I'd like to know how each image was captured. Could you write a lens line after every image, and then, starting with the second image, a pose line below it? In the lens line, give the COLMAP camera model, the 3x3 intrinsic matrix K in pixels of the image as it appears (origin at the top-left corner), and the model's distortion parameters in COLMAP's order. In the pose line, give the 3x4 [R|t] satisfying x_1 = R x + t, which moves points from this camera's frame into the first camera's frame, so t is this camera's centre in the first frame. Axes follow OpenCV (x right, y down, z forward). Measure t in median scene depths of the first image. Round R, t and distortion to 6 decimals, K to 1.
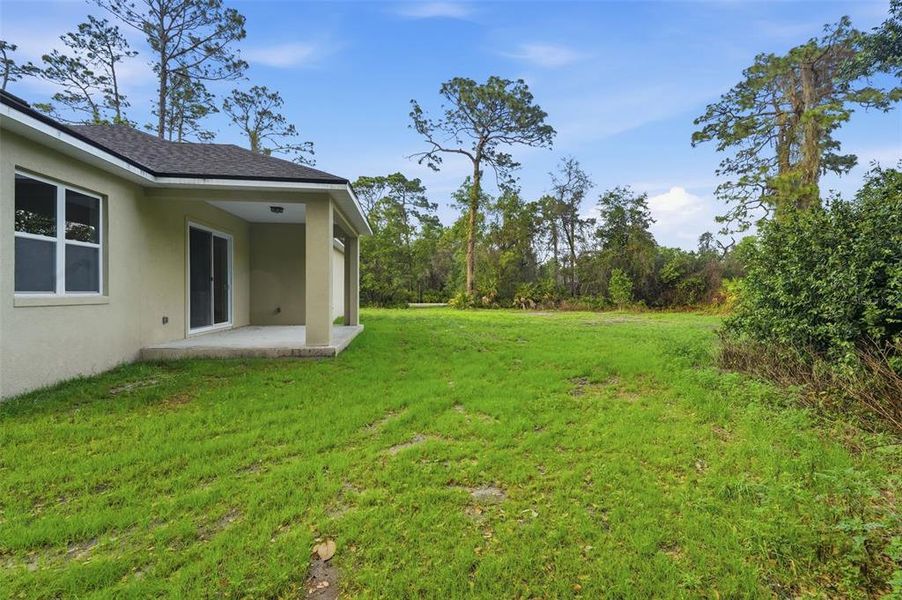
lens RADIAL K [[417.7, 0, 449.1], [0, 417.7, 296.1], [0, 0, 1]] dist [0.000910, -0.001373]
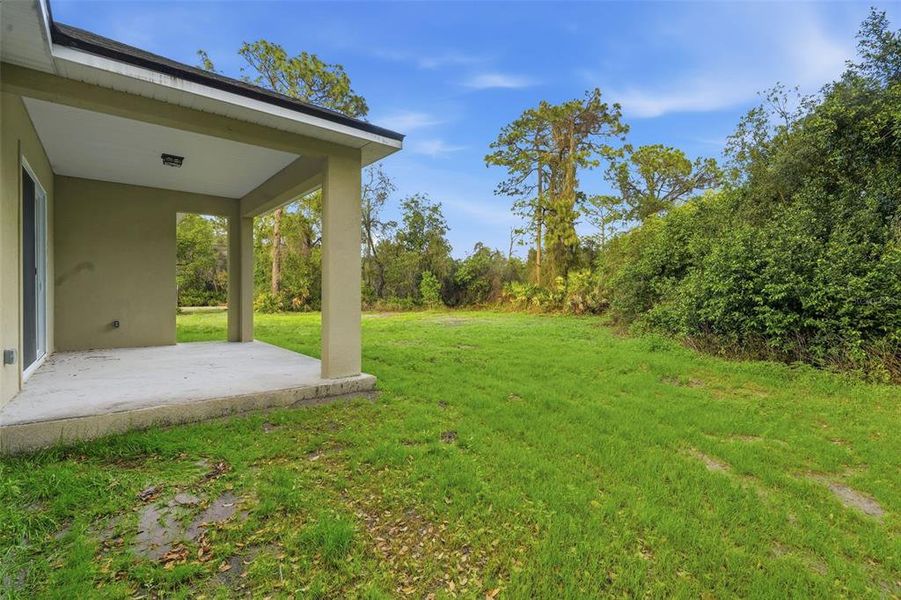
lens RADIAL K [[417.3, 0, 448.6], [0, 417.3, 296.1], [0, 0, 1]] dist [0.000910, -0.001373]
pose [[0.842298, -0.005025, 0.538988, -0.113561], [0.005867, 0.999983, 0.000155, -0.001618], [-0.538980, 0.003032, 0.842313, 0.076050]]
